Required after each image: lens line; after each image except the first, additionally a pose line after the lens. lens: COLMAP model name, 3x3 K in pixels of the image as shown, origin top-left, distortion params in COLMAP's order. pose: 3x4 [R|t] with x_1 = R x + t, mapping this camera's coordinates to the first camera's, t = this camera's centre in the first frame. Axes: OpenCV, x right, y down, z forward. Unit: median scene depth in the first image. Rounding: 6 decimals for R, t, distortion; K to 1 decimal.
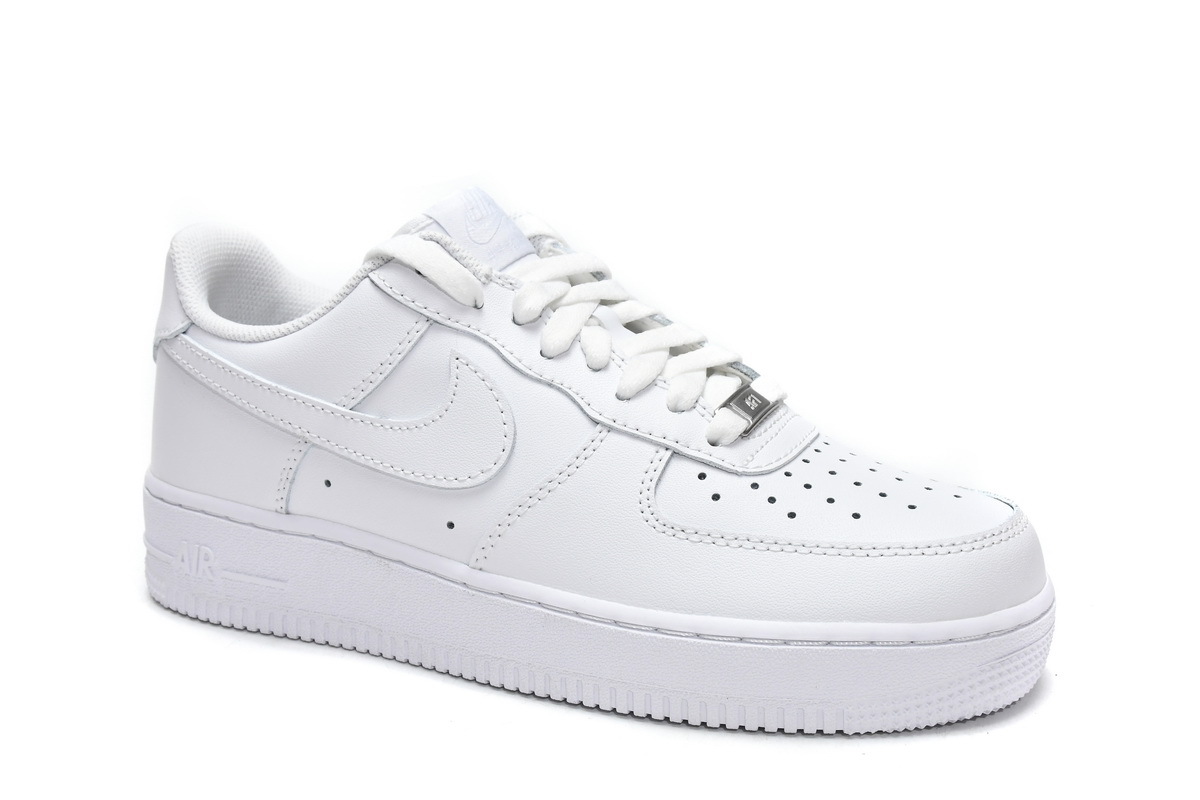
lens RADIAL K [[1516.3, 0, 593.8], [0, 1516.3, 400.6], [0, 0, 1]] dist [-0.007030, 0.000000]
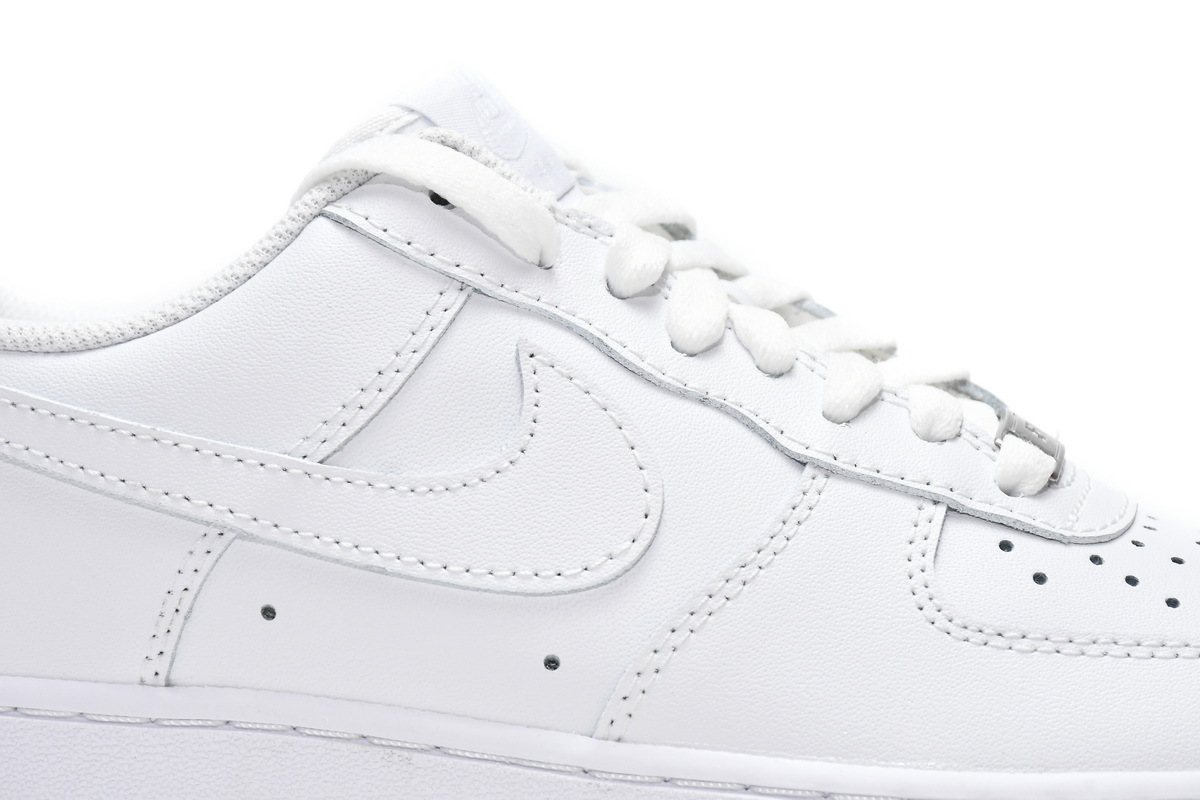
lens RADIAL K [[4700.2, 0, 600.2], [0, 4700.2, 400.5], [0, 0, 1]] dist [0.028259, 0.000000]
pose [[0.933691, -0.006625, 0.358019, -0.657730], [0.068029, 0.984902, -0.159188, 0.251615], [-0.351559, 0.172988, 0.920044, -0.520158]]
